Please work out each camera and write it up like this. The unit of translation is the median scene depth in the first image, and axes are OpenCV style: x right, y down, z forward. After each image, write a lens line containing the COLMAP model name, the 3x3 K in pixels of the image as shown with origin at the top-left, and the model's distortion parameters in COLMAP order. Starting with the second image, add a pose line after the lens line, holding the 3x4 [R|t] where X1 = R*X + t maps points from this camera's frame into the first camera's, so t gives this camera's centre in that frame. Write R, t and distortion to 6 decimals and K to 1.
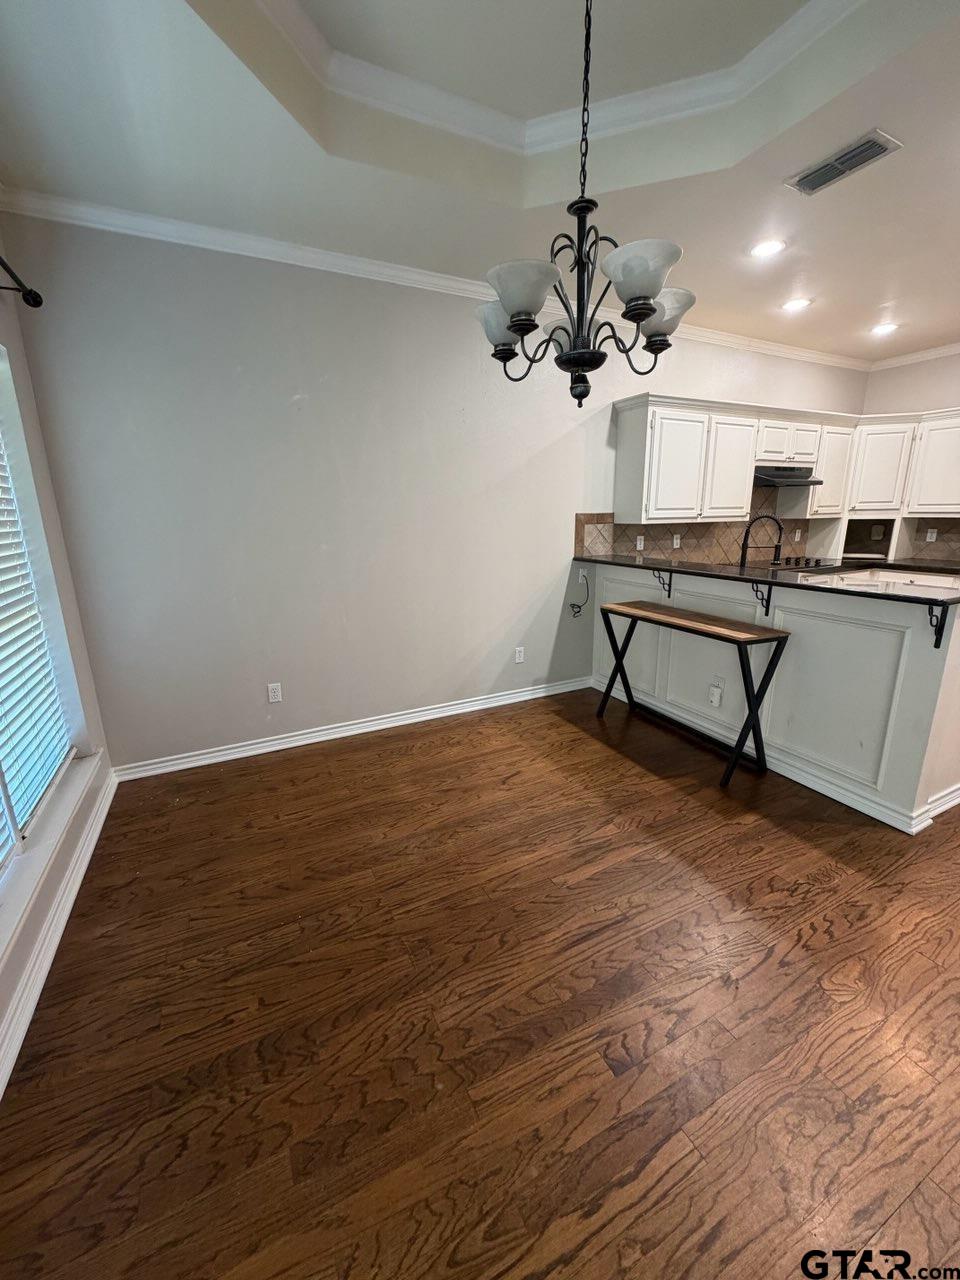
lens RADIAL K [[509.1, 0, 479.2], [0, 509.1, 637.4], [0, 0, 1]] dist [0.000373, 0.000098]
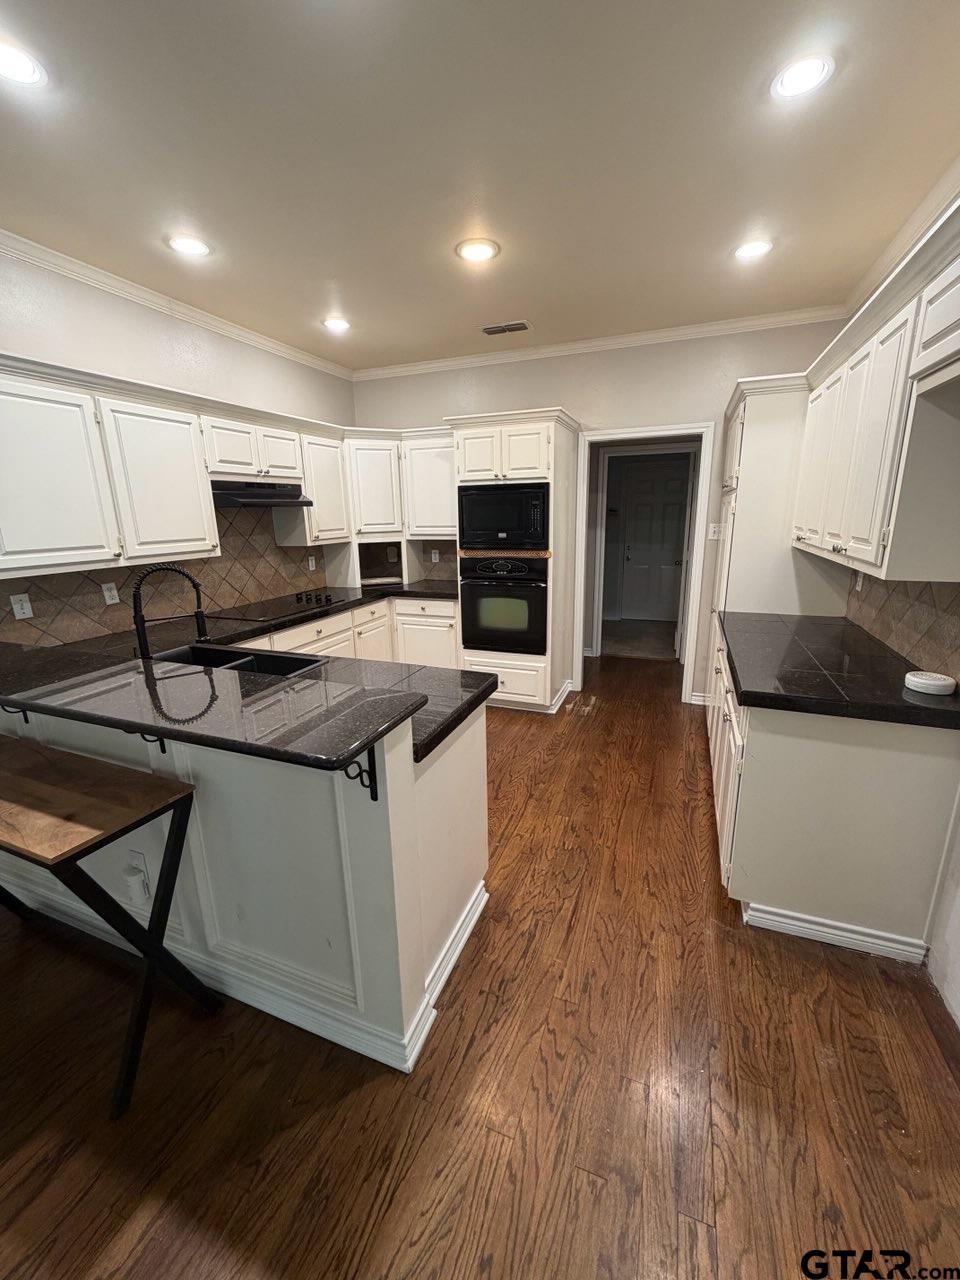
lens RADIAL K [[509.1, 0, 478.9], [0, 509.1, 639.4], [0, 0, 1]] dist [0.000373, 0.000098]
pose [[0.744686, -0.164924, 0.646717, 0.304005], [0.169699, 0.983931, 0.055514, -0.087557], [-0.645480, 0.068407, 0.760707, 0.214702]]
